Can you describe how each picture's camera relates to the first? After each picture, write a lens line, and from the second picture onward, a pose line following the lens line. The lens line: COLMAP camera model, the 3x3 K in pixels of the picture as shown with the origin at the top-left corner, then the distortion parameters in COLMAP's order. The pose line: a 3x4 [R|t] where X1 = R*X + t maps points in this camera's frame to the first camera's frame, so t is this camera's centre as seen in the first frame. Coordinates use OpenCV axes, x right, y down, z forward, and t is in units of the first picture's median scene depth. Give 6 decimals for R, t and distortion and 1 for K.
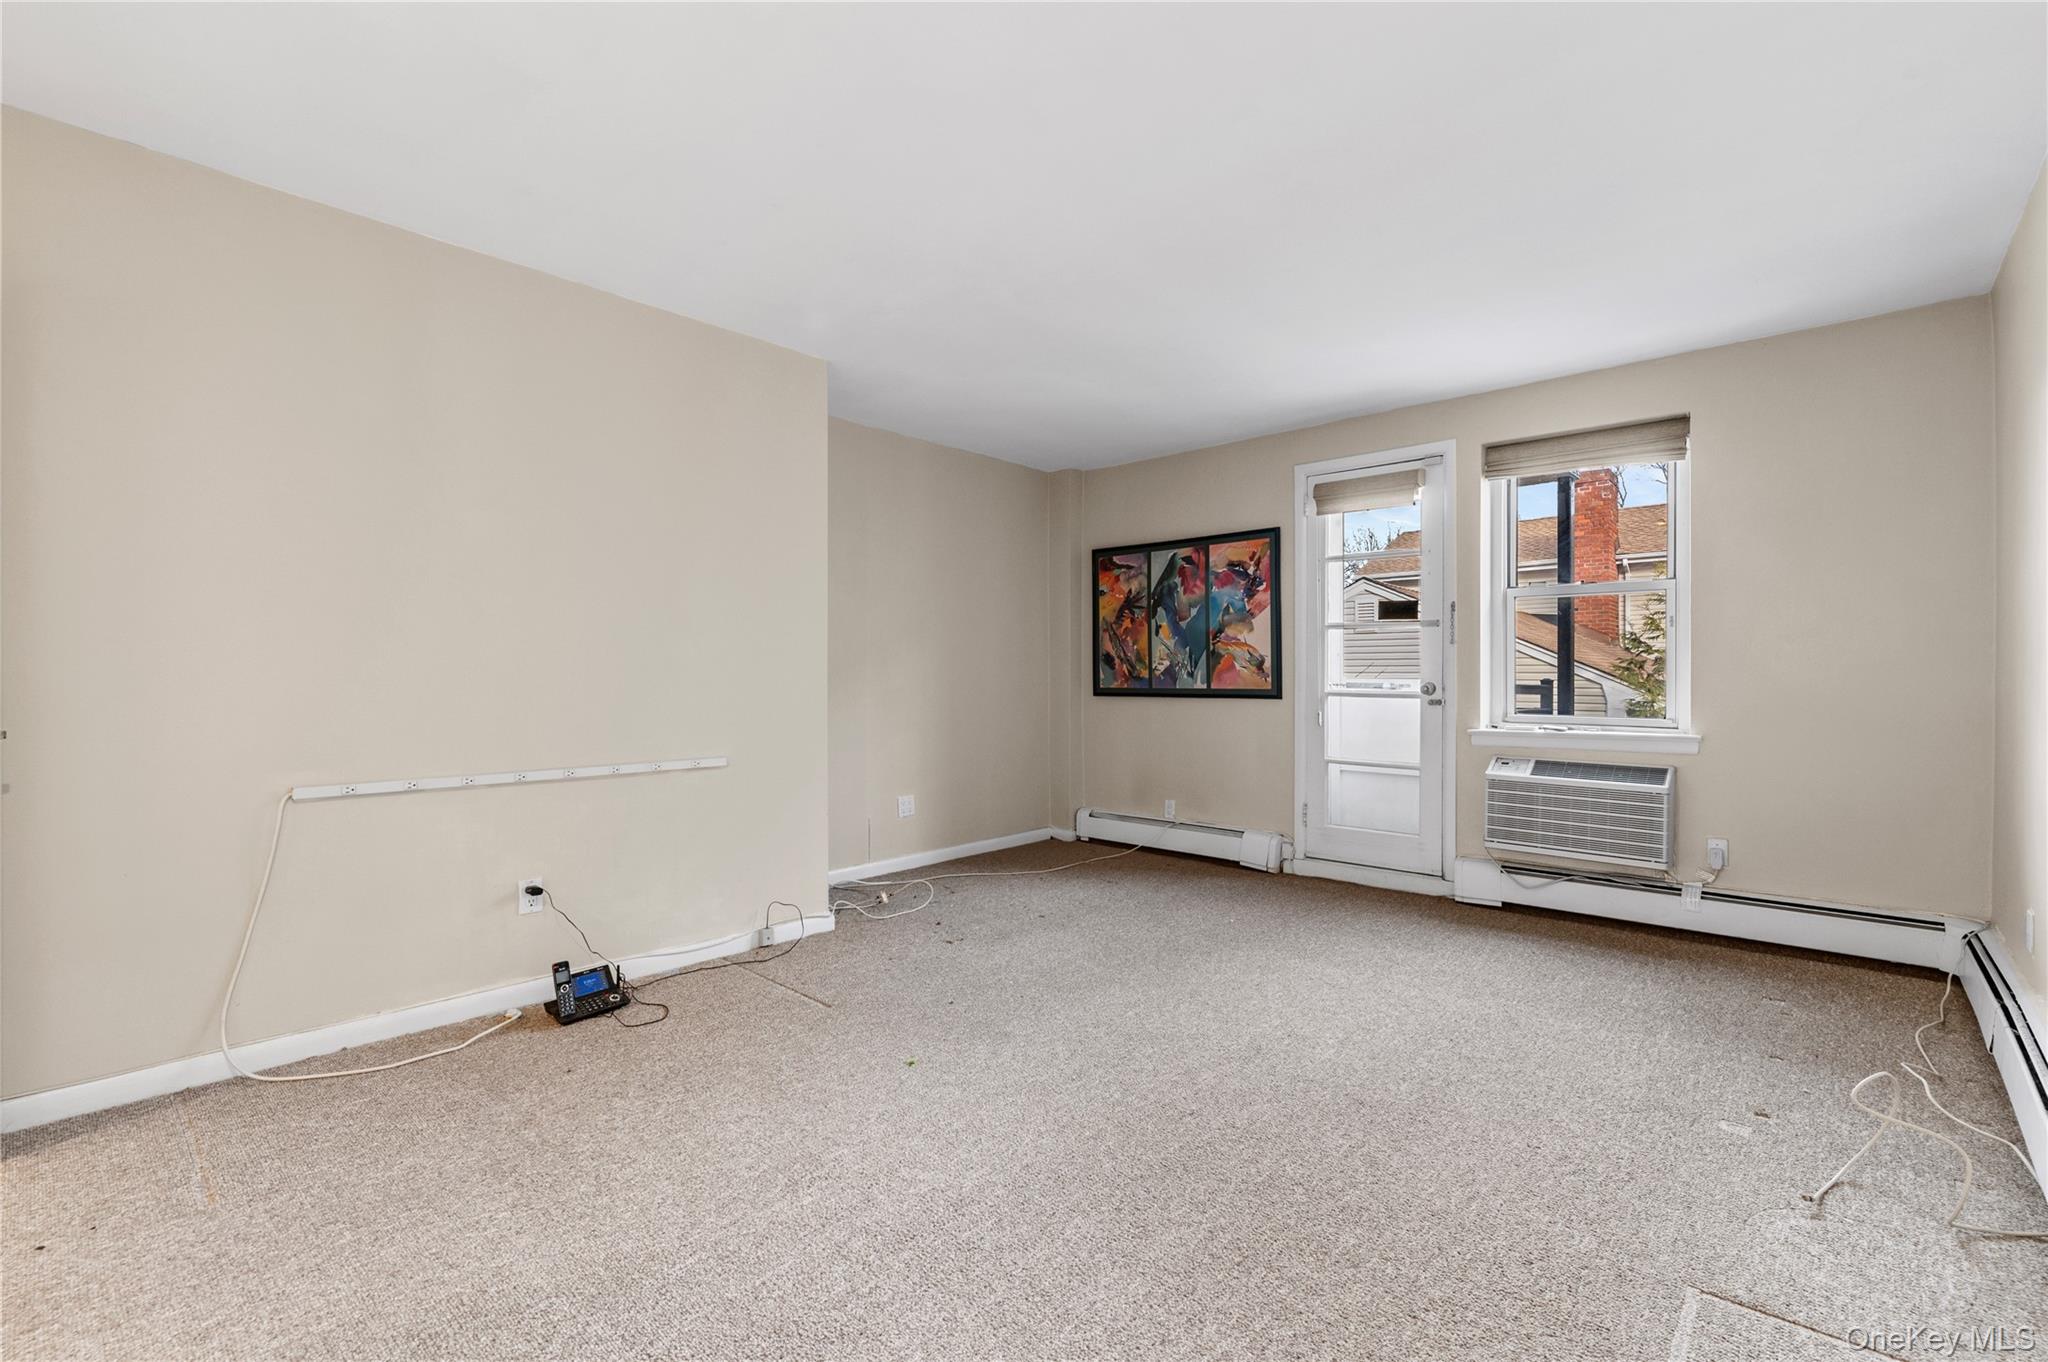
lens RADIAL K [[876.1, 0, 1016.2], [0, 876.1, 674.2], [0, 0, 1]] dist [0.000685, -0.000014]
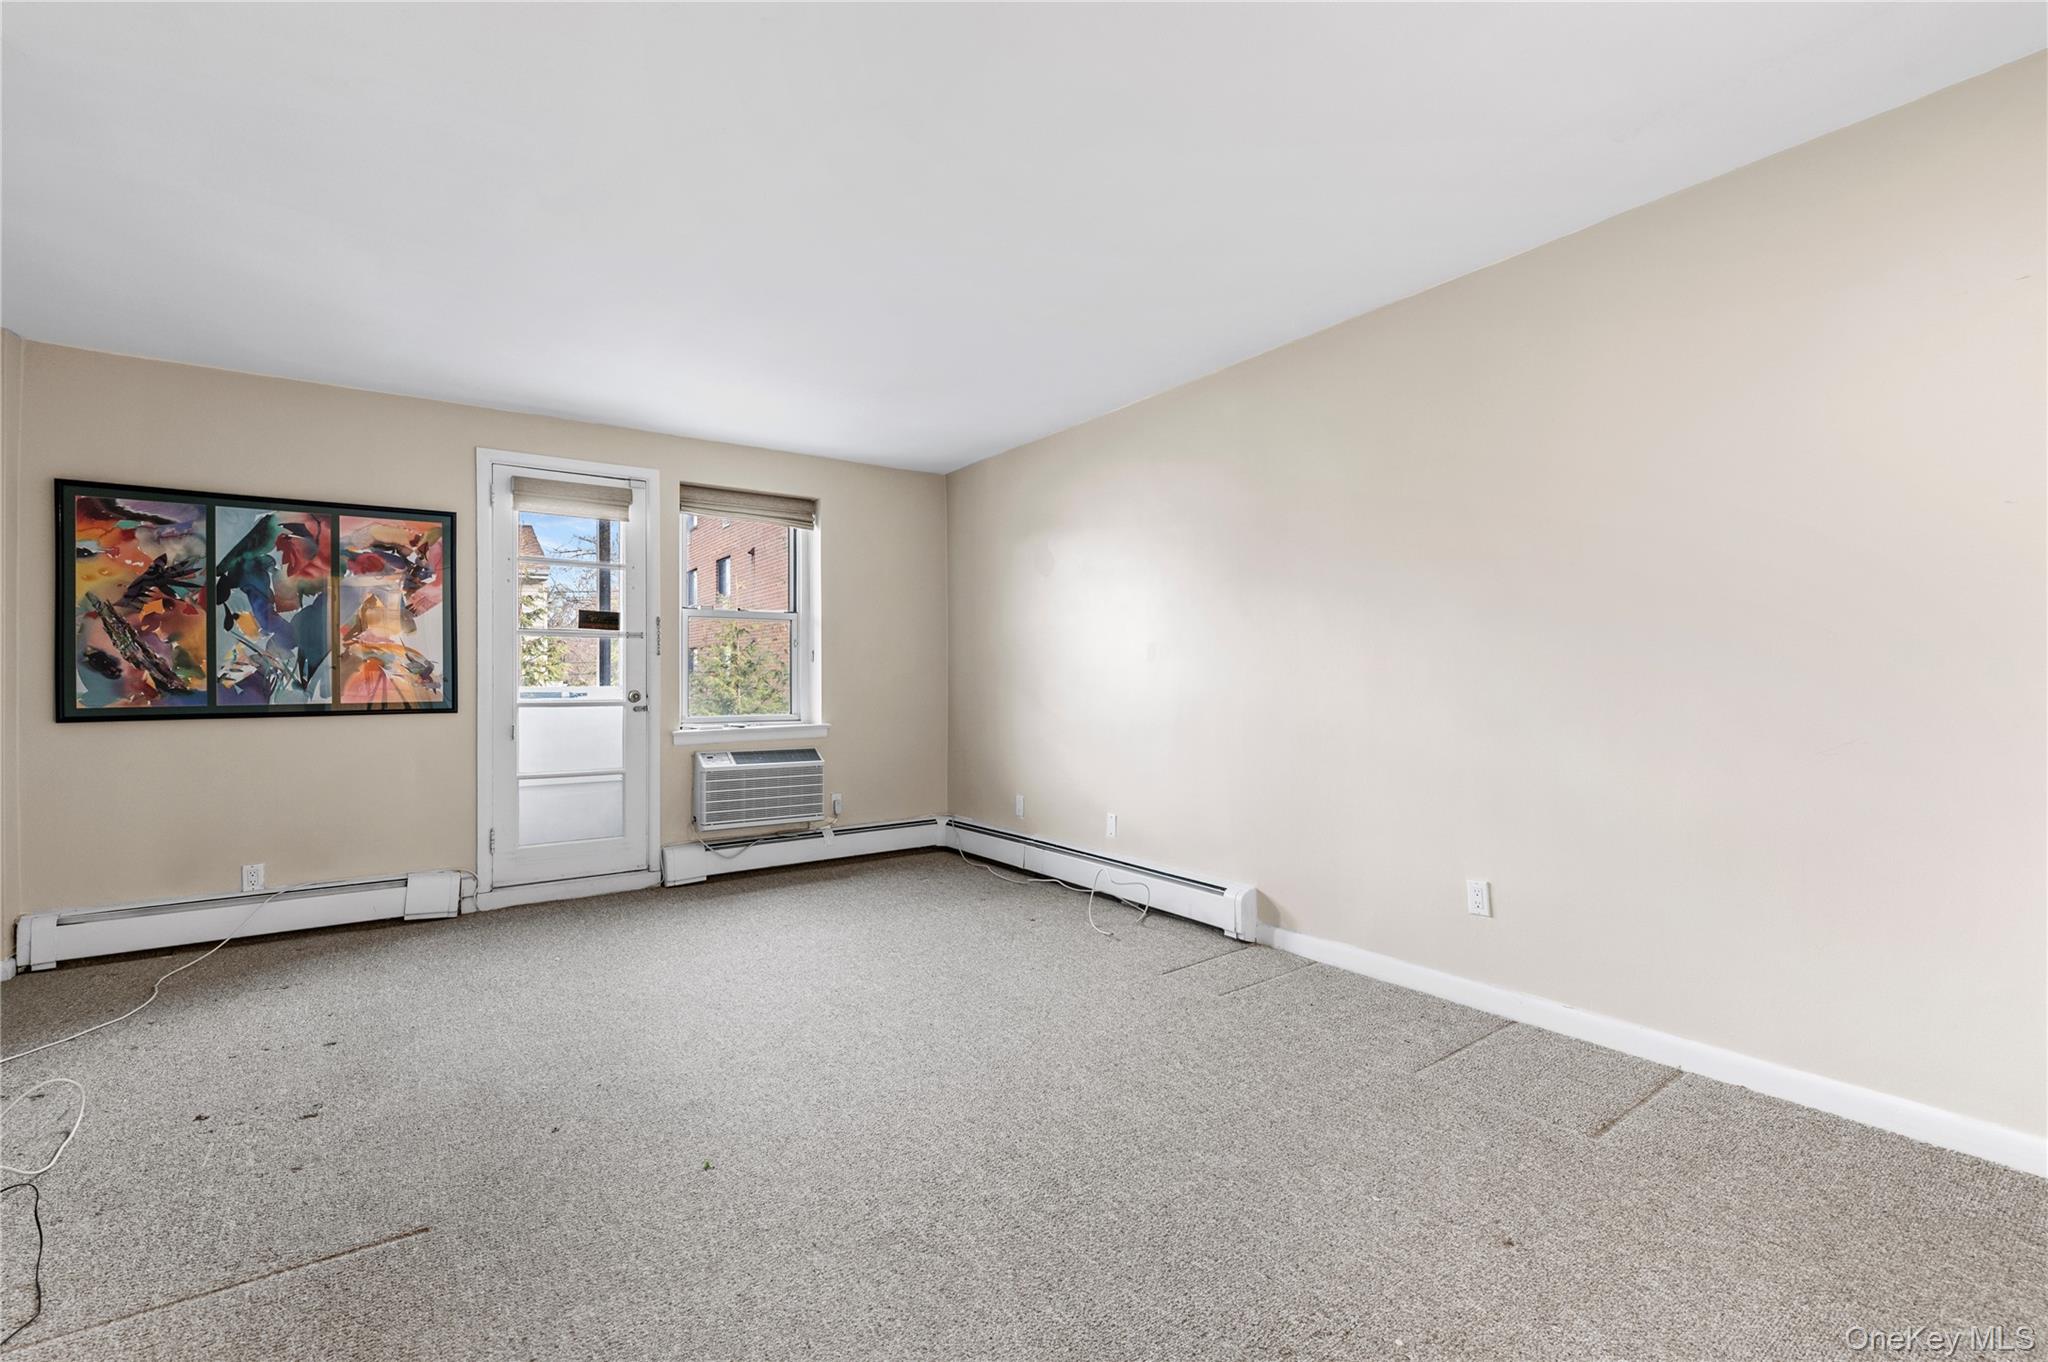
lens RADIAL K [[881.7, 0, 1029.6], [0, 881.7, 671.8], [0, 0, 1]] dist [-0.001096, -0.000052]
pose [[0.219275, 0.007190, 0.975637, -0.395828], [0.006587, 0.999939, -0.008850, -0.000437], [-0.975641, 0.008367, 0.219214, 0.247502]]
